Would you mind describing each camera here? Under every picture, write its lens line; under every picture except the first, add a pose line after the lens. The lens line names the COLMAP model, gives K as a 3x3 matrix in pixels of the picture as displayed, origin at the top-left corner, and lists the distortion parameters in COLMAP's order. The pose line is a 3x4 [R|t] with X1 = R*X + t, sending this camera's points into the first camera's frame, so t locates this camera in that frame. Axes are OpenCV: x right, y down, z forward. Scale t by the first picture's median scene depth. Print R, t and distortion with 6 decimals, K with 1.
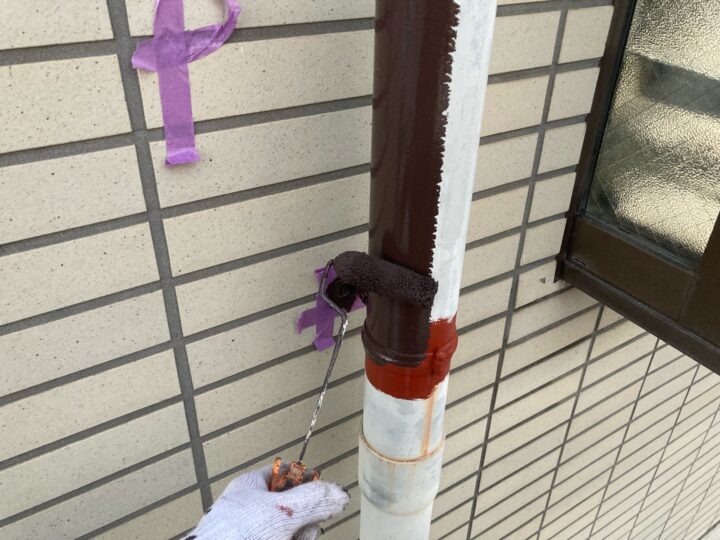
lens RADIAL K [[590.3, 0, 357.5], [0, 590.3, 267.8], [0, 0, 1]] dist [0.019260, -0.031653]
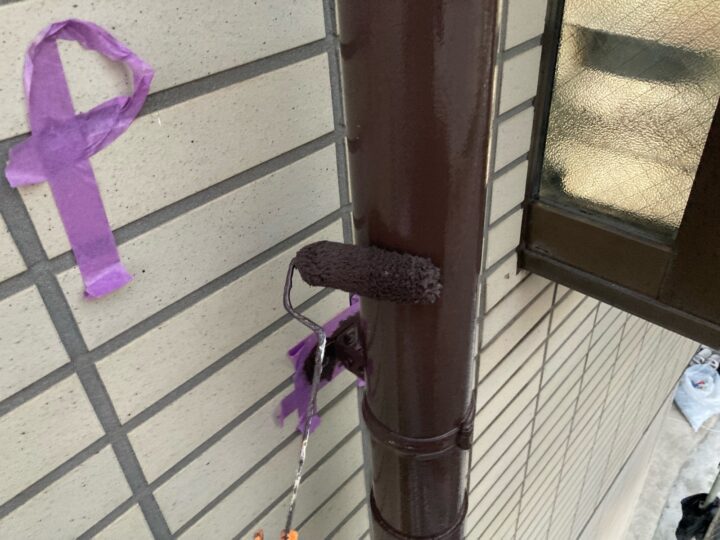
lens RADIAL K [[590.3, 0, 364.1], [0, 590.3, 269.0], [0, 0, 1]] dist [0.019260, -0.031653]
pose [[0.962317, -0.209459, 0.173416, -0.106364], [0.199024, 0.977065, 0.075721, -0.178331], [-0.185300, -0.038354, 0.981933, 0.214665]]
